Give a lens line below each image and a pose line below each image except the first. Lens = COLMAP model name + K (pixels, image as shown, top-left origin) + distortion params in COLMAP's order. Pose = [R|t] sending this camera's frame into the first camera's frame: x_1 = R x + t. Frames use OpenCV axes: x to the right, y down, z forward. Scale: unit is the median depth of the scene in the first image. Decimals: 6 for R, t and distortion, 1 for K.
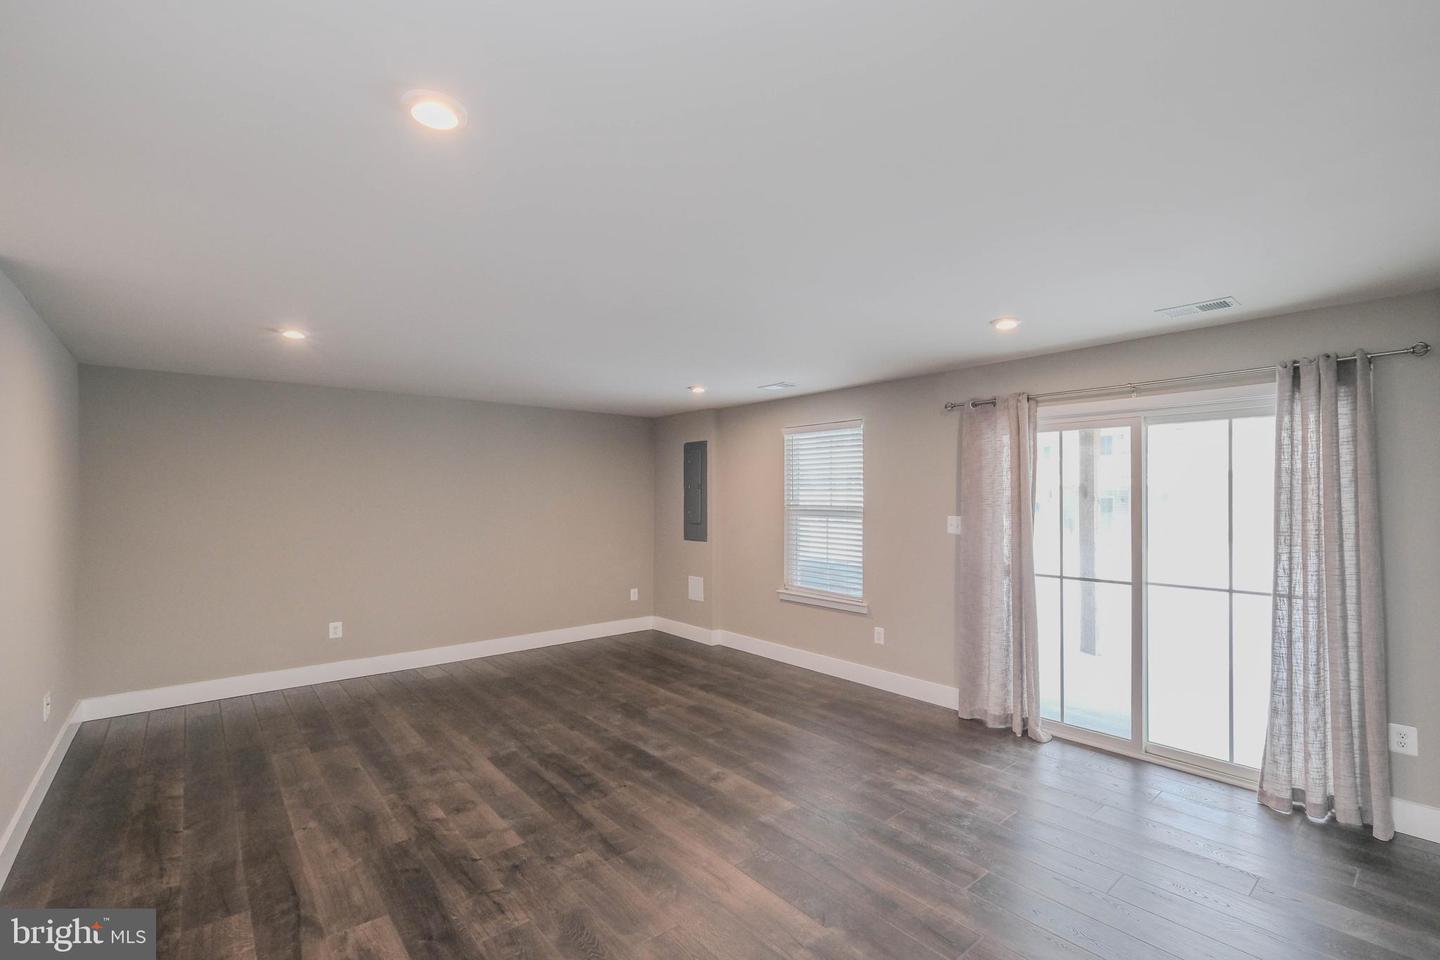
lens RADIAL K [[642.9, 0, 726.3], [0, 642.9, 487.7], [0, 0, 1]] dist [-0.004201, 0.000241]
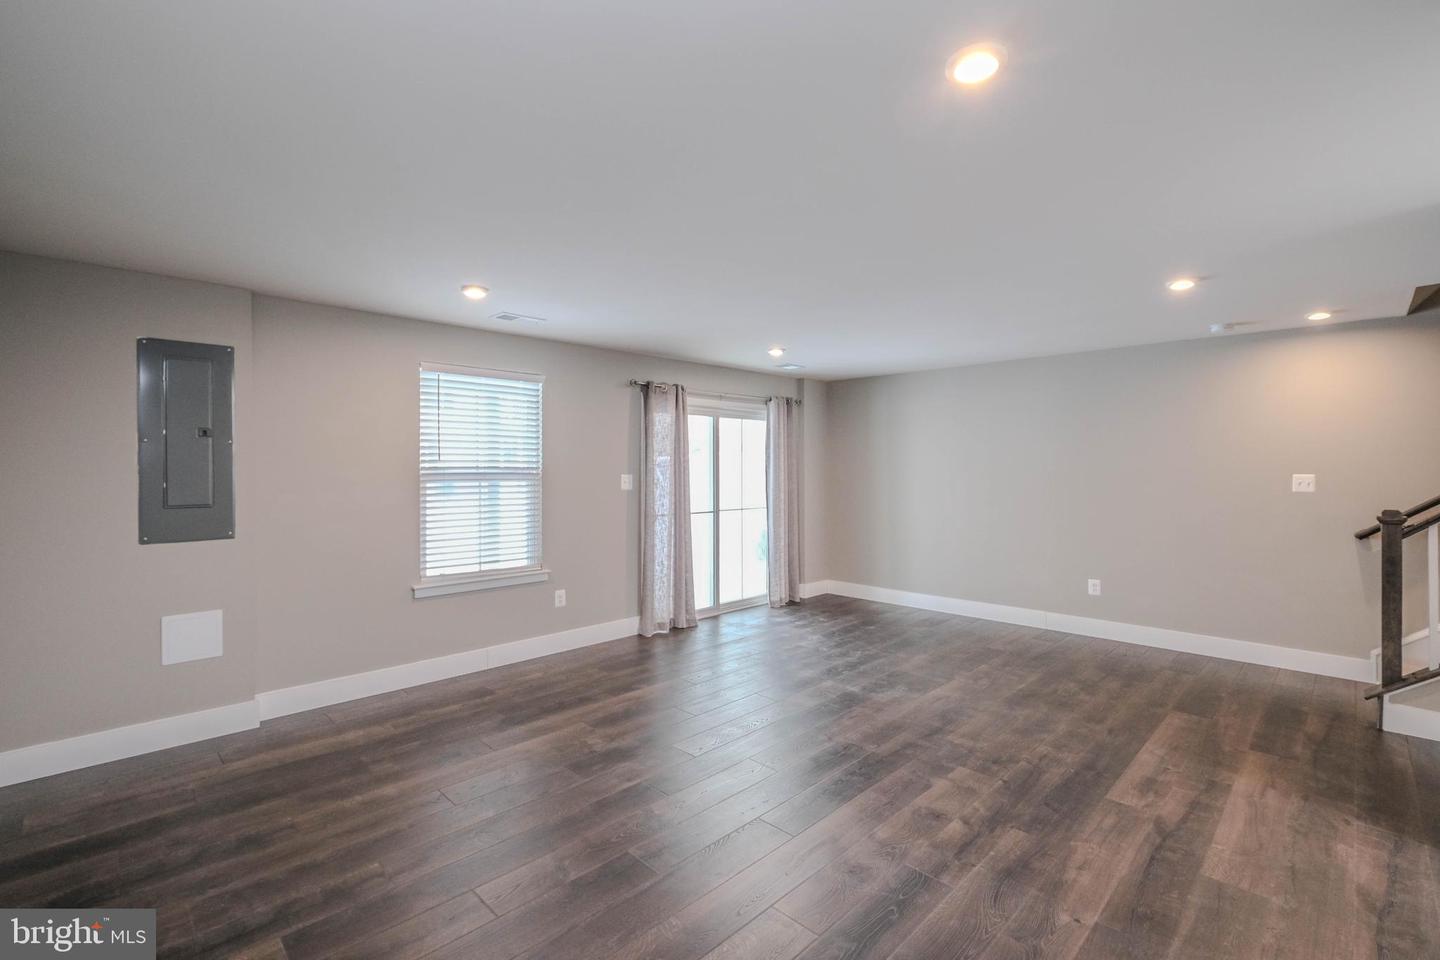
lens RADIAL K [[642.9, 0, 716.9], [0, 642.9, 475.0], [0, 0, 1]] dist [-0.004201, 0.000241]
pose [[-0.088815, -0.009222, 0.996005, -1.030079], [-0.012190, 0.999892, 0.008171, 0.039769], [-0.995974, -0.011416, -0.088918, 1.145412]]
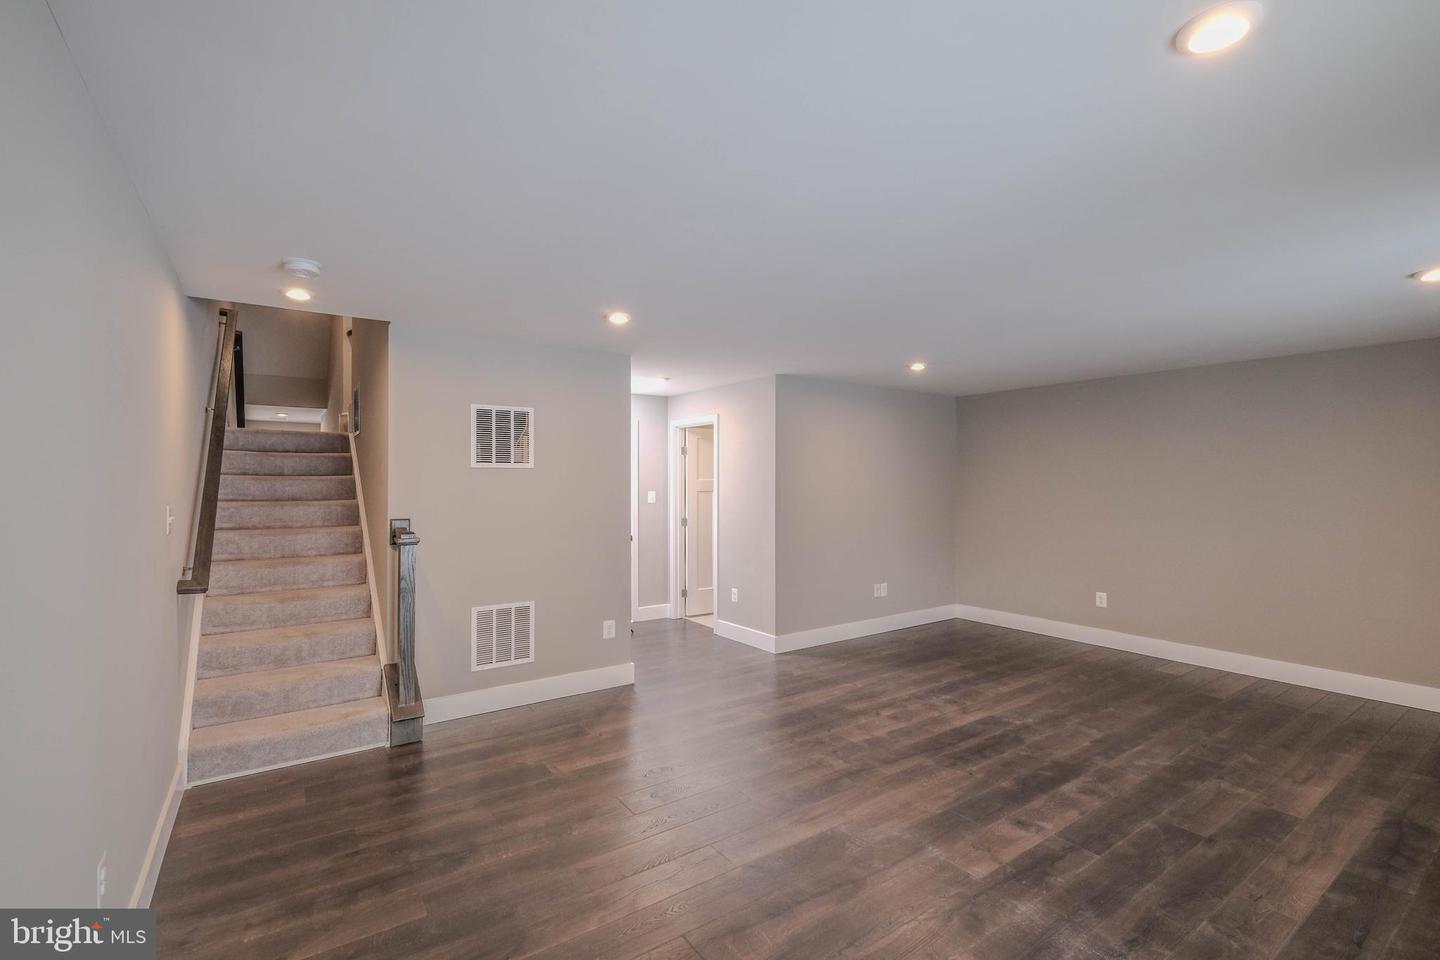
lens RADIAL K [[642.9, 0, 713.2], [0, 642.9, 470.7], [0, 0, 1]] dist [-0.004201, 0.000241]
pose [[-0.100423, -0.009306, -0.994901, 0.769812], [0.016082, 0.999810, -0.010975, 0.007618], [0.994815, -0.017102, -0.100254, 0.645423]]
